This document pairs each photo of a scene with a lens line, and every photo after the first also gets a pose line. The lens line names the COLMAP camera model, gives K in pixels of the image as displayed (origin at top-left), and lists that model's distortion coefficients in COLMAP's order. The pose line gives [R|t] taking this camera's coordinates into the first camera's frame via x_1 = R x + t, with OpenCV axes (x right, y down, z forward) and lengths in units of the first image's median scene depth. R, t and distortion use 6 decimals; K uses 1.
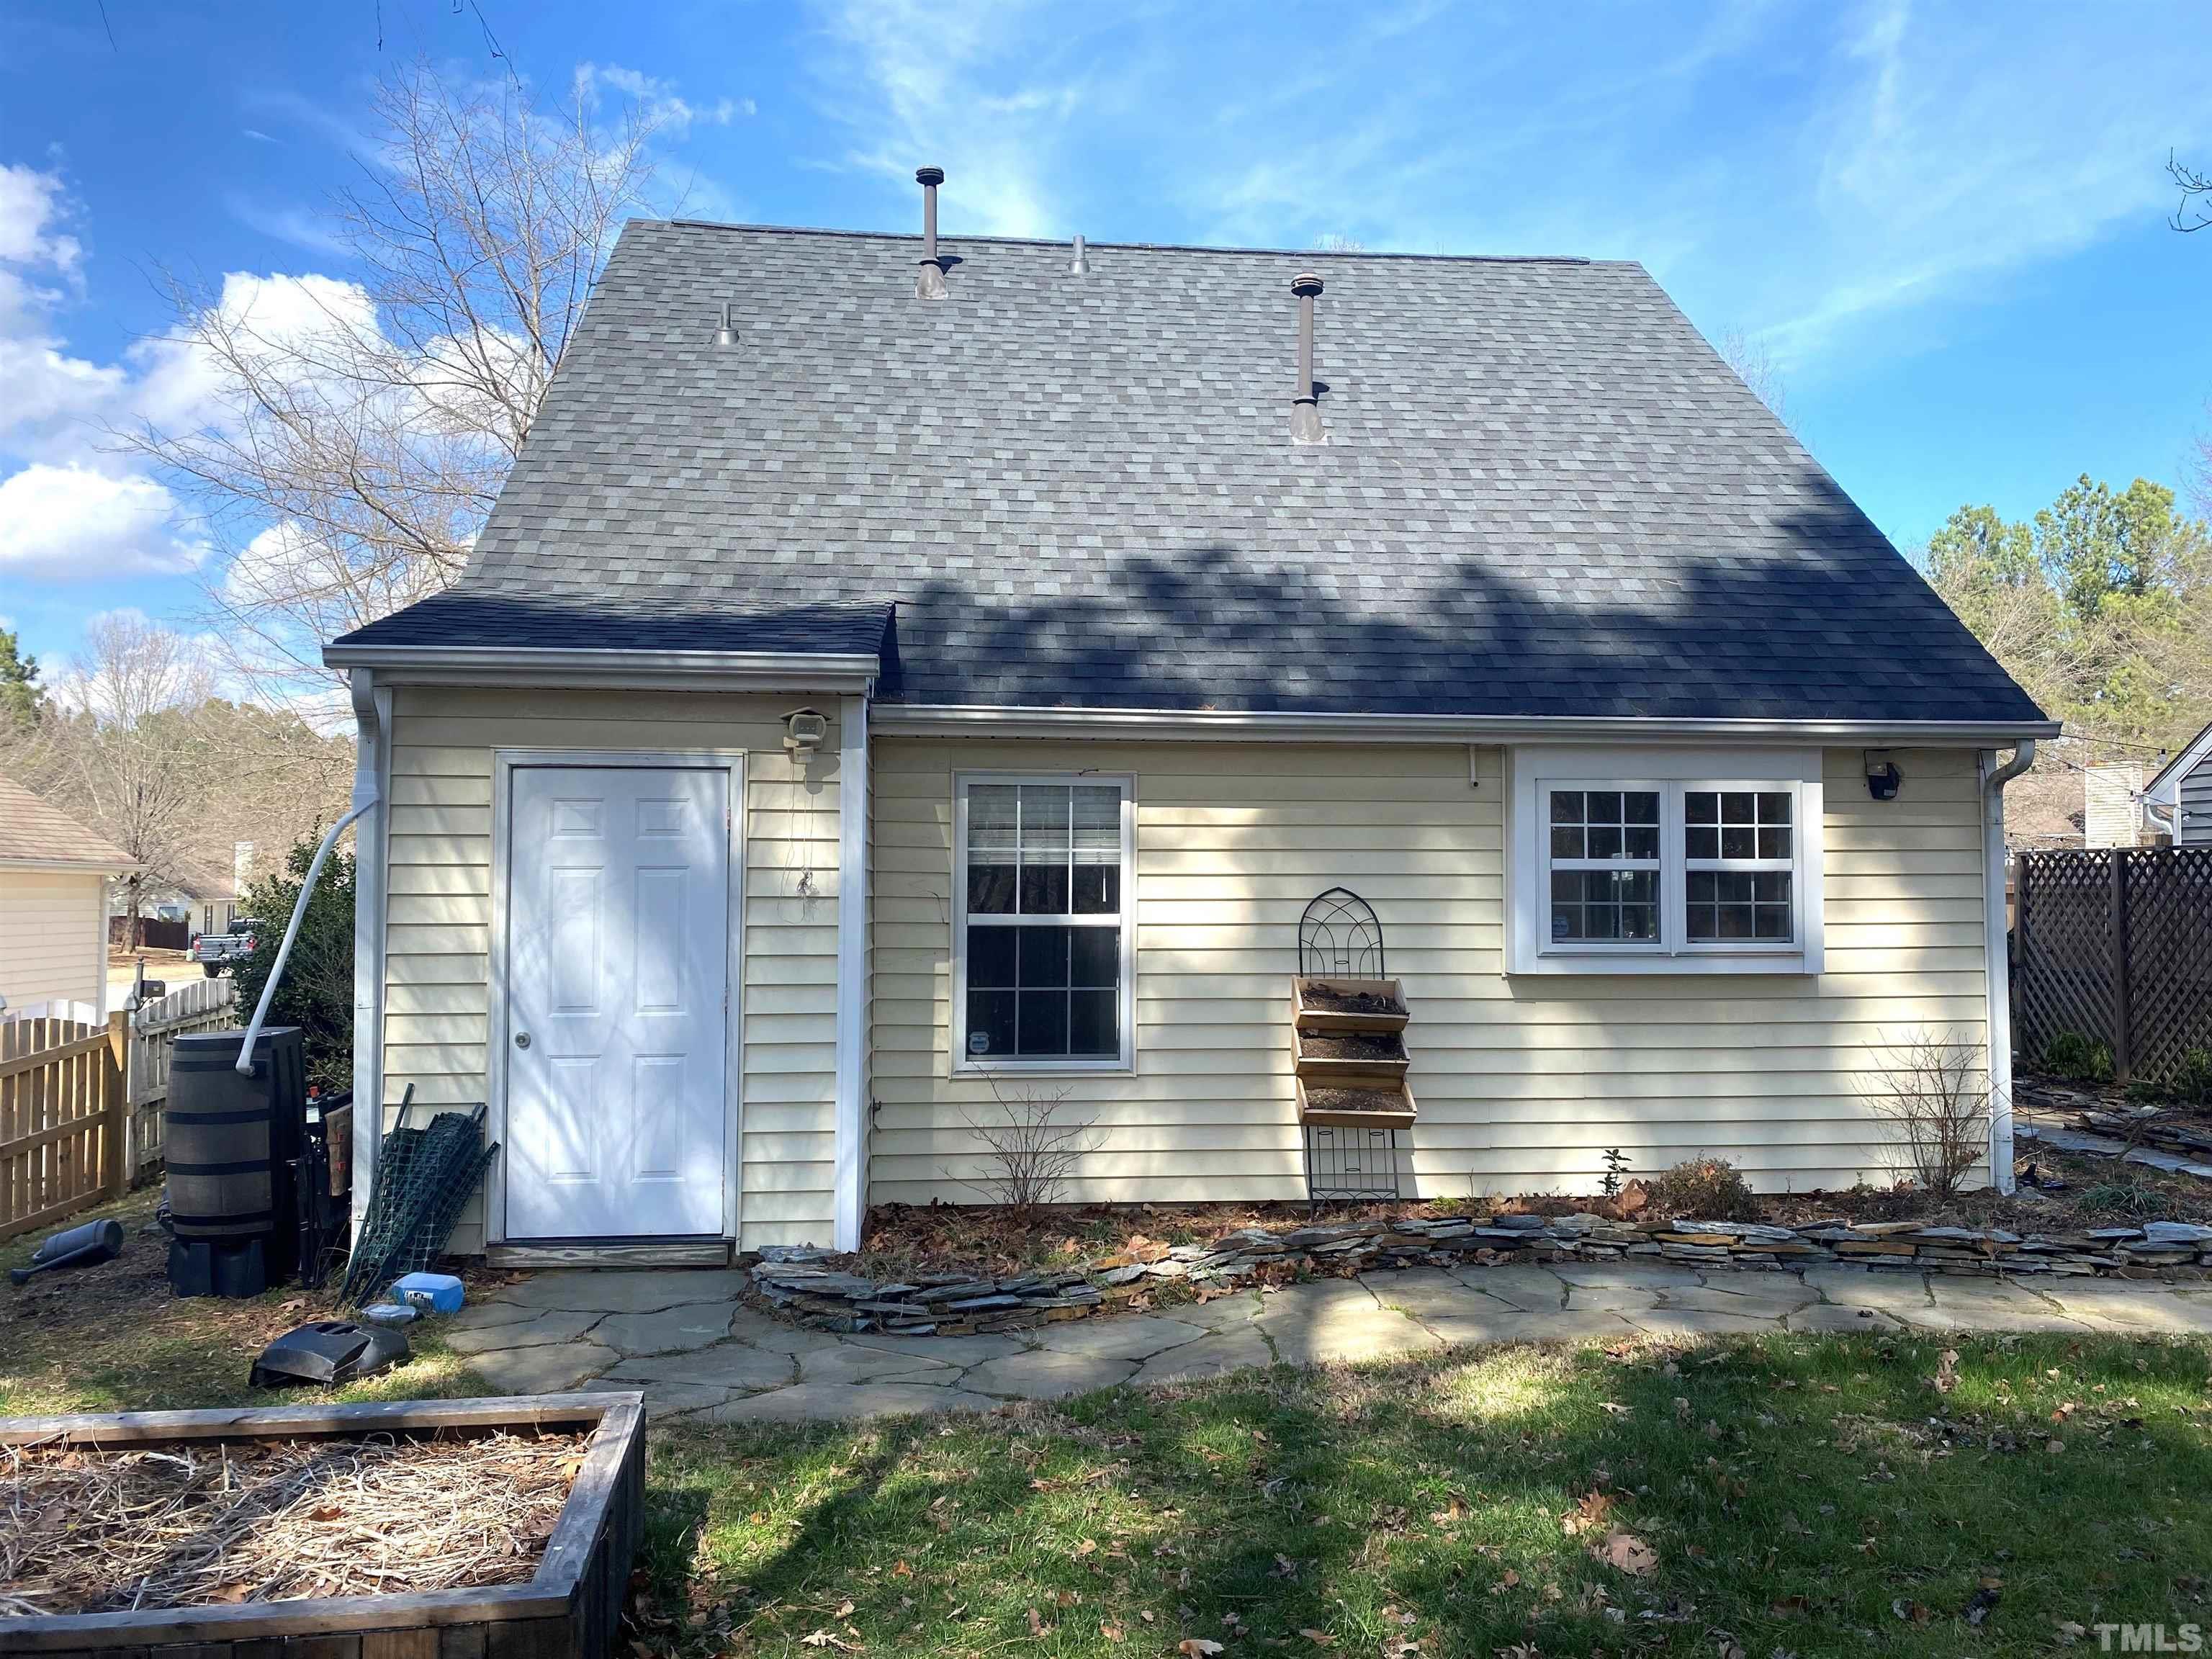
lens RADIAL K [[1713.6, 0, 1113.6], [0, 1713.6, 825.2], [0, 0, 1]] dist [0.058434, -0.084011]
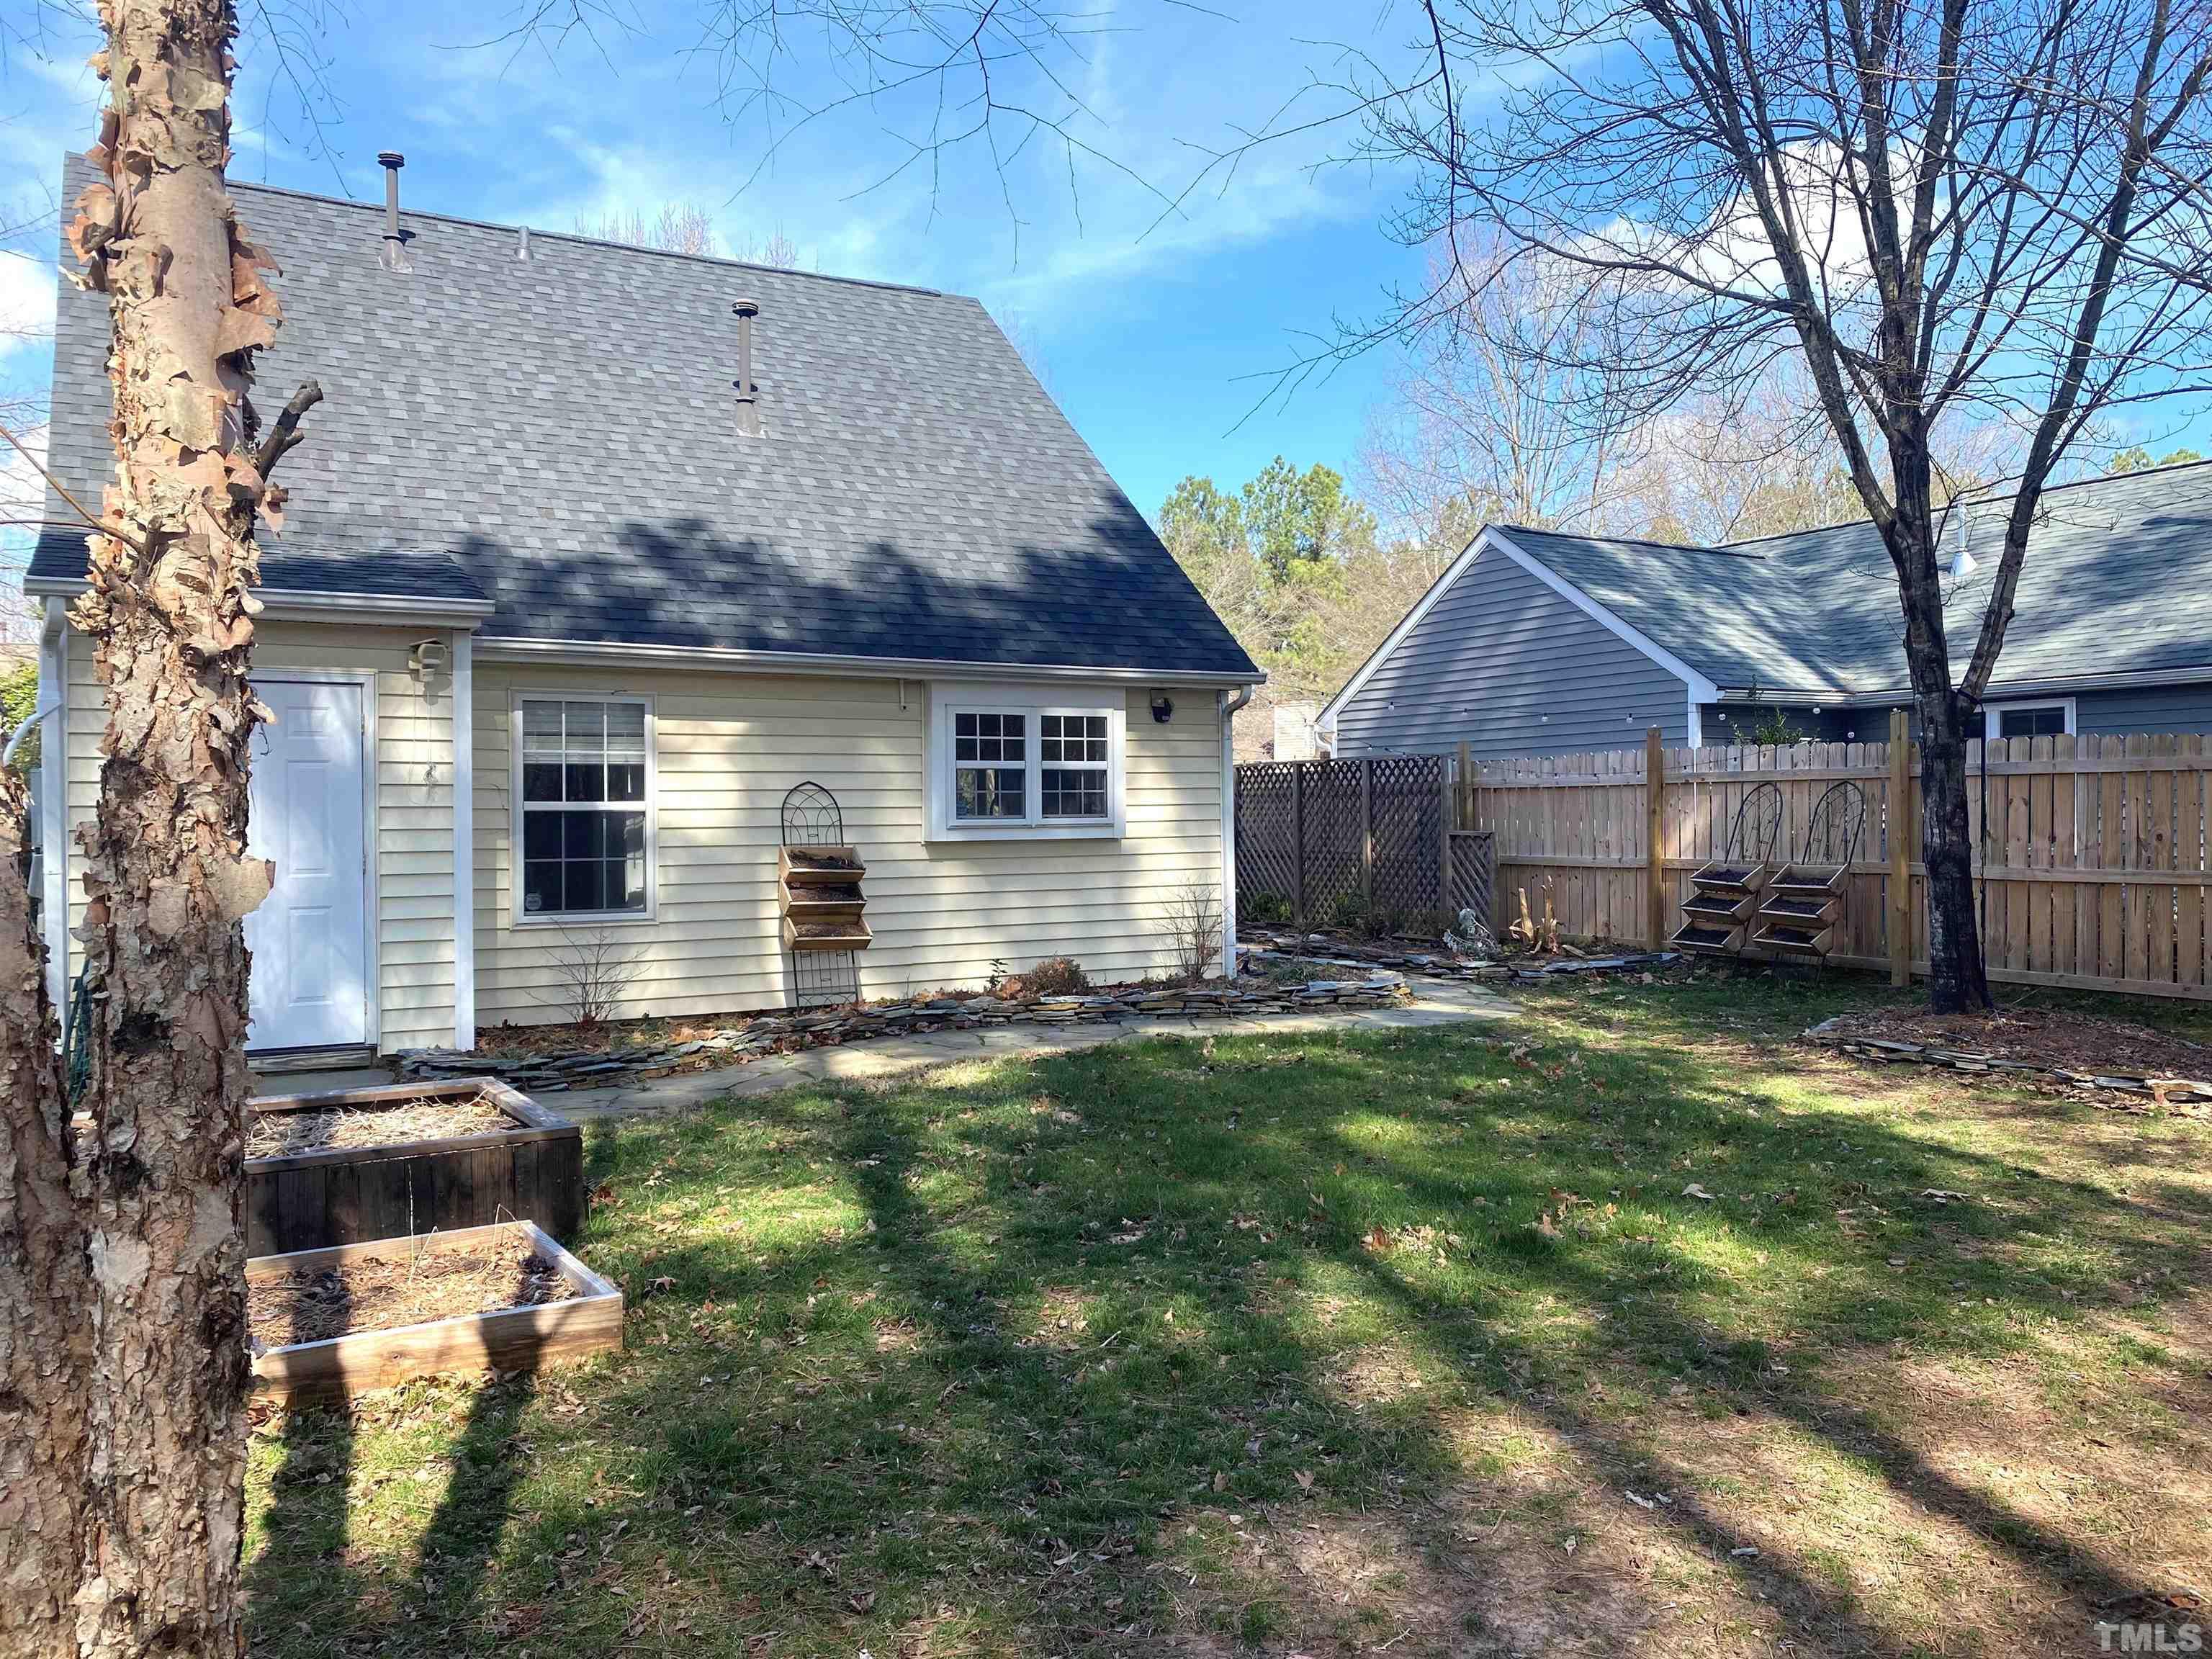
lens RADIAL K [[1713.6, 0, 1114.4], [0, 1713.6, 837.5], [0, 0, 1]] dist [0.058434, -0.084011]
pose [[0.913732, -0.014892, 0.406044, -0.199497], [-0.005224, 0.998815, 0.048388, 0.013518], [-0.406284, -0.046335, 0.912572, -0.349090]]
